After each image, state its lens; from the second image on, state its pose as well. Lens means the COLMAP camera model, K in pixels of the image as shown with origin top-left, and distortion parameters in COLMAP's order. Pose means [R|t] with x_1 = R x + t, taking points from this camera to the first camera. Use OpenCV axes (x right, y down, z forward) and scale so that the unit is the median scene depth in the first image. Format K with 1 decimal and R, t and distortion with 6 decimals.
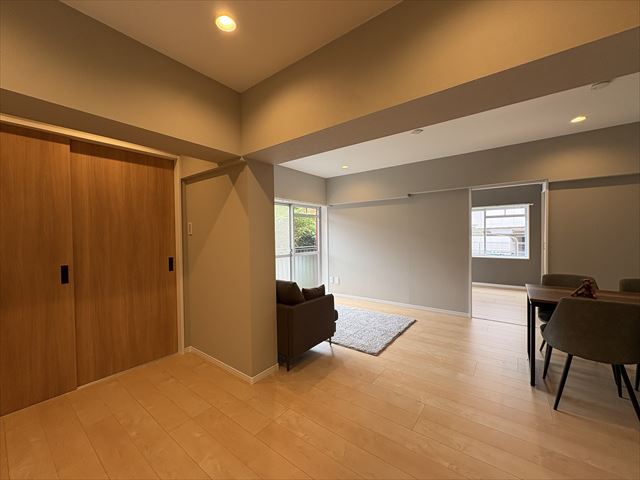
lens RADIAL K [[254.5, 0, 319.6], [0, 254.5, 238.3], [0, 0, 1]] dist [0.002014, 0.000324]
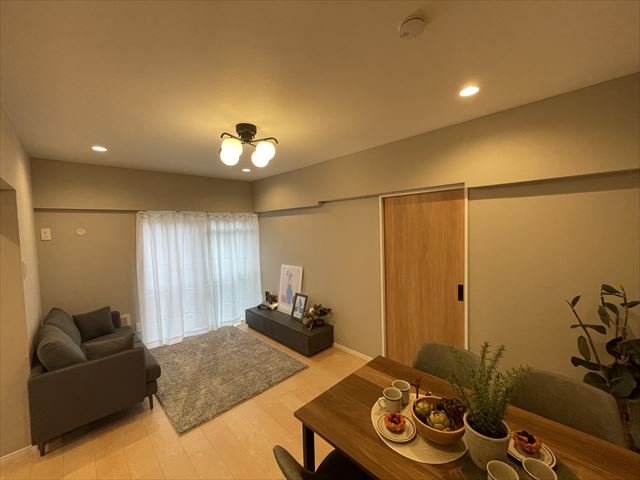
lens RADIAL K [[253.3, 0, 320.0], [0, 253.3, 240.0], [0, 0, 1]] dist [-0.014719, 0.000150]
pose [[0.989413, -0.005676, -0.145015, 0.747910], [0.013072, 0.998659, 0.050100, -0.148140], [0.144537, -0.051465, 0.988160, 0.372300]]
